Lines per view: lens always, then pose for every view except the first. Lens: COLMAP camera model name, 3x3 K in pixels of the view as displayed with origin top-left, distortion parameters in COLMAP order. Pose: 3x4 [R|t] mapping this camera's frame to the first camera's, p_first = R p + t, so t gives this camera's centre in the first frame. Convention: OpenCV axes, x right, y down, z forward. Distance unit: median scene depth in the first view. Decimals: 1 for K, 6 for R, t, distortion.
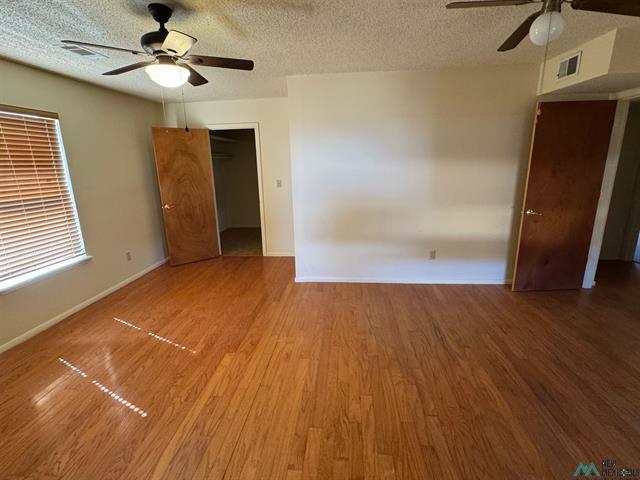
lens RADIAL K [[310.3, 0, 318.1], [0, 310.3, 240.9], [0, 0, 1]] dist [-0.002796, -0.000645]
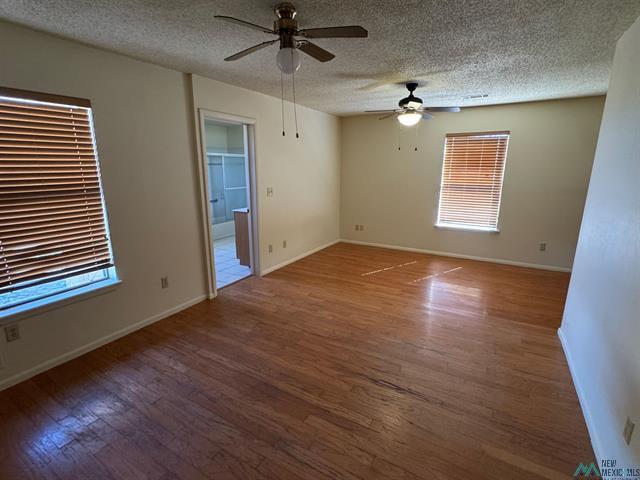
lens RADIAL K [[310.3, 0, 319.7], [0, 310.3, 242.4], [0, 0, 1]] dist [-0.002796, -0.000645]
pose [[-0.424609, 0.235224, -0.874287, 1.294122], [-0.213695, 0.912339, 0.349246, -0.336302], [0.879797, 0.335124, -0.337120, 1.191319]]
